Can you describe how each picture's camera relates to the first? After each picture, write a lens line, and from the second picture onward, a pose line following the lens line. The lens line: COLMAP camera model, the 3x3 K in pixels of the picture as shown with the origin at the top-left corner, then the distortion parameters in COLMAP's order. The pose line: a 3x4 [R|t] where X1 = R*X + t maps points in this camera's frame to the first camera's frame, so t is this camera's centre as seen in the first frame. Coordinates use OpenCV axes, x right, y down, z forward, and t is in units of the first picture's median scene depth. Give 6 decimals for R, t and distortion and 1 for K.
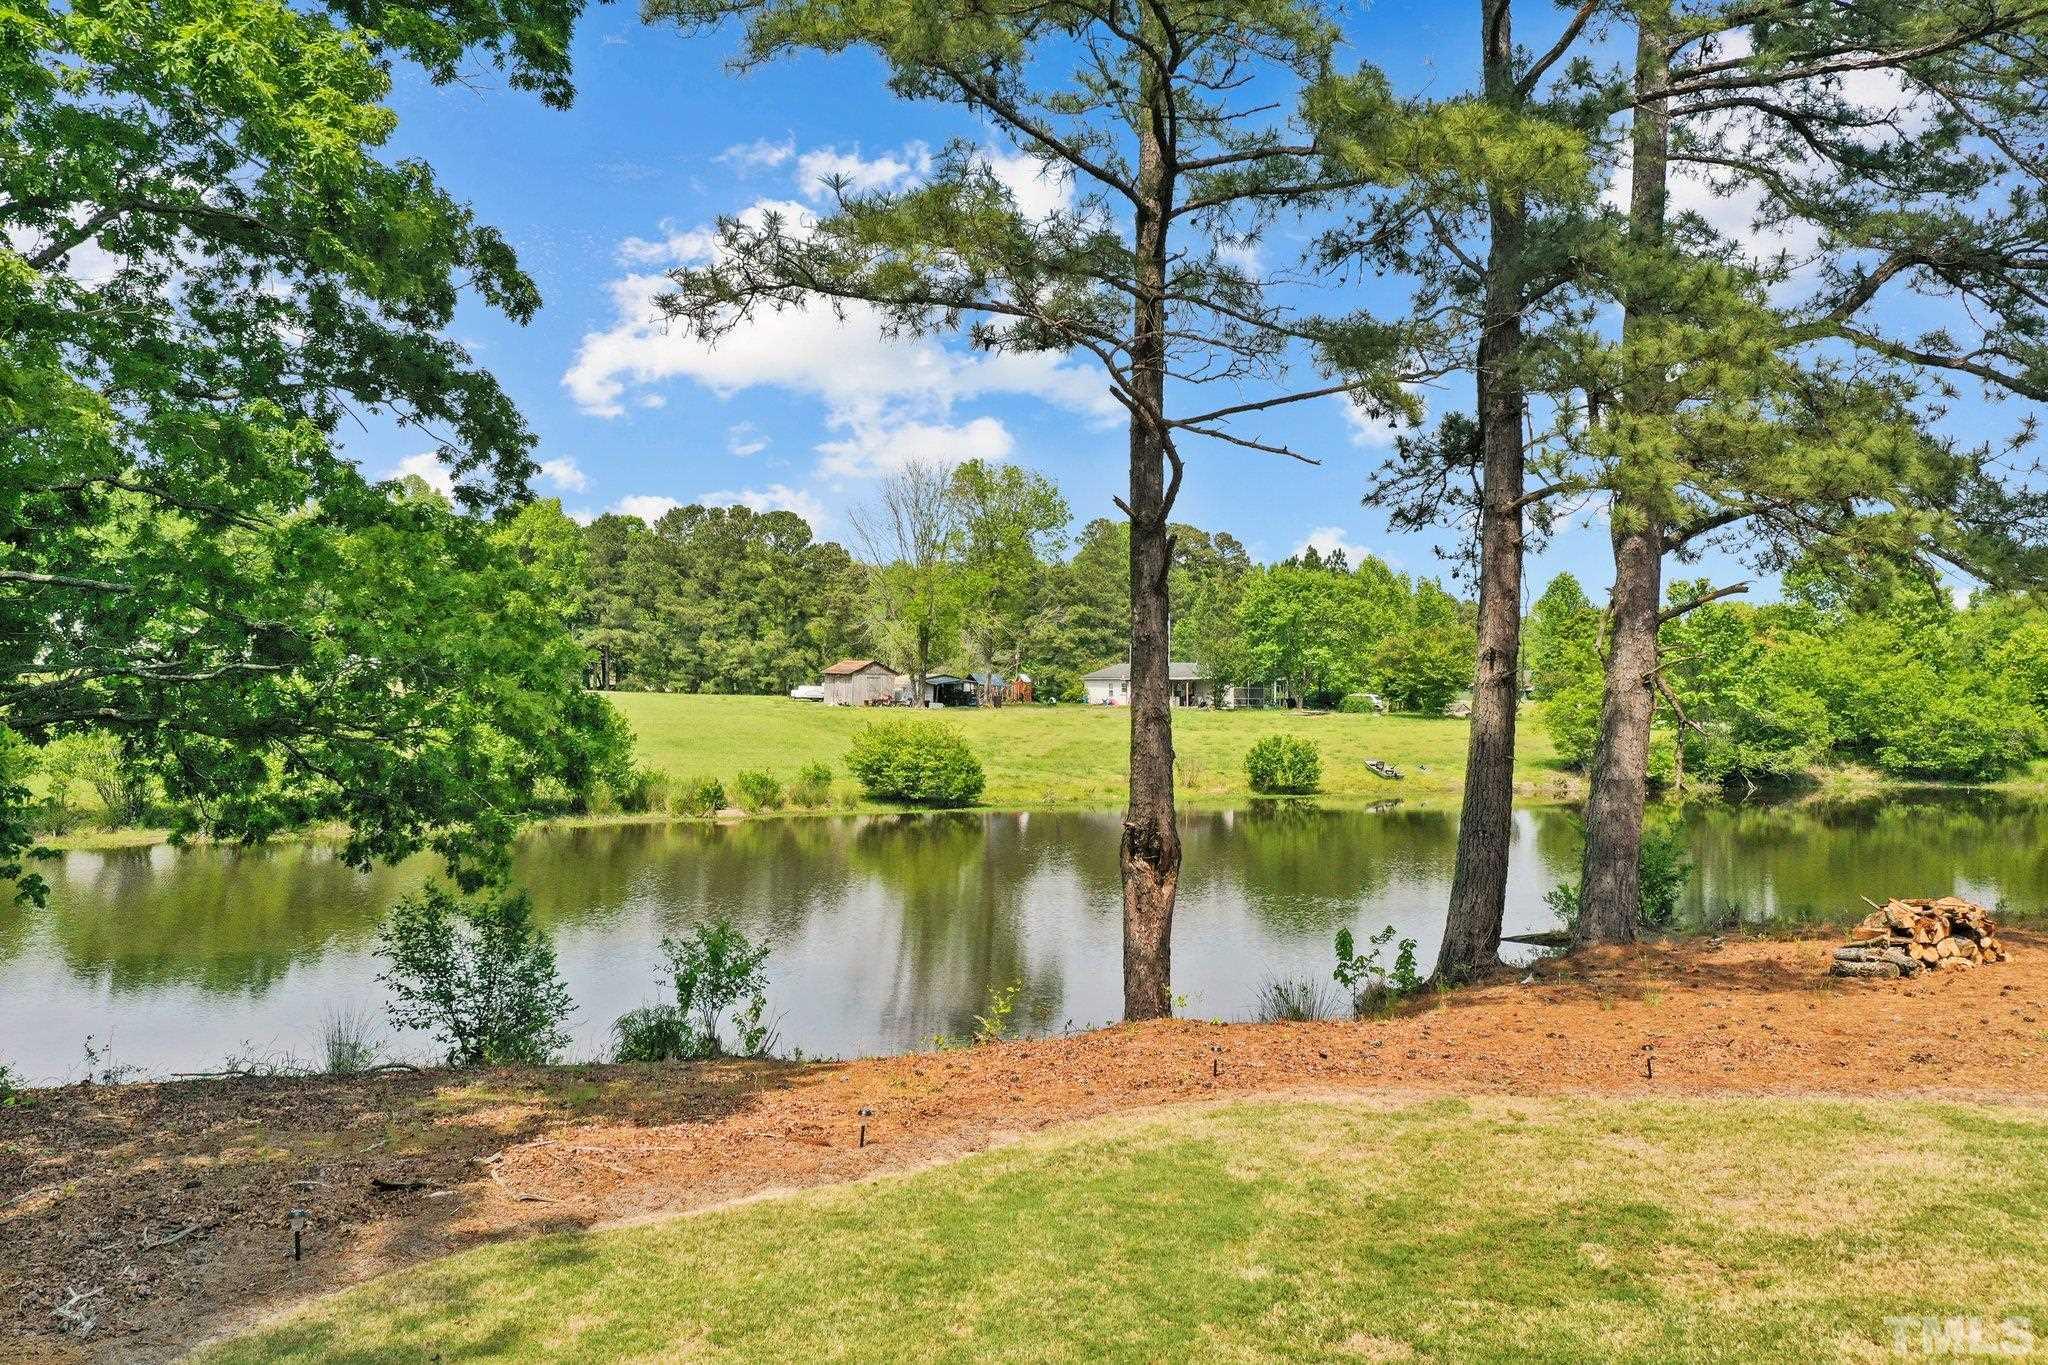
lens RADIAL K [[1636.0, 0, 1024.0], [0, 1636.0, 682.5], [0, 0, 1]] dist [0.011881, 0.001838]
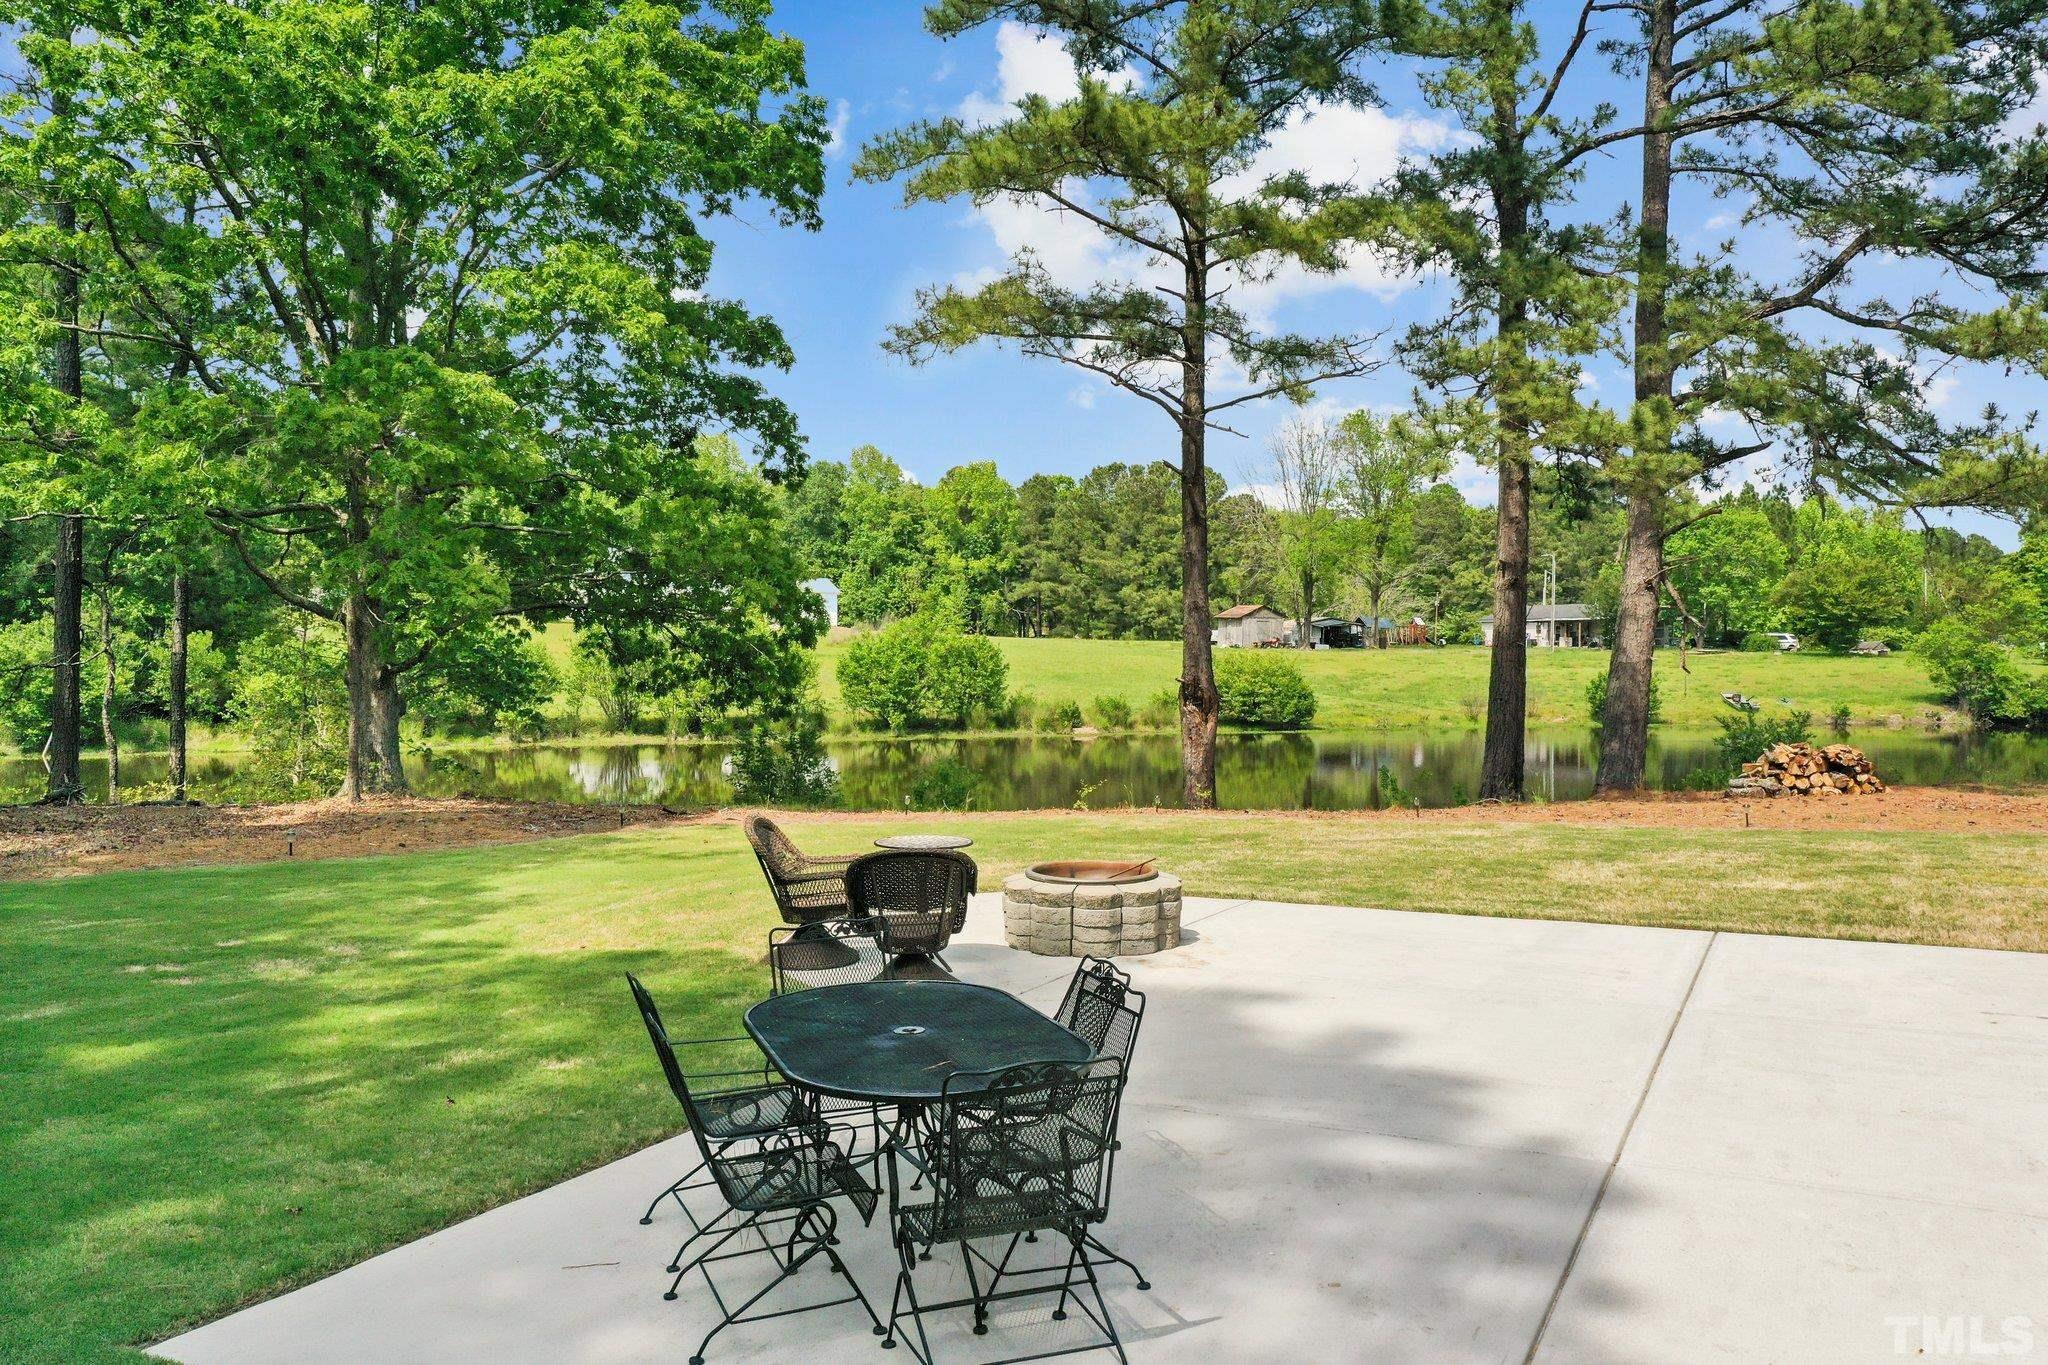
lens RADIAL K [[1645.0, 0, 1018.4], [0, 1645.0, 694.6], [0, 0, 1]] dist [0.009551, -0.000408]
pose [[0.961662, 0.001417, -0.274234, 0.074171], [0.008294, 0.999379, 0.034247, 0.010400], [0.274112, -0.035209, 0.961053, -0.107752]]
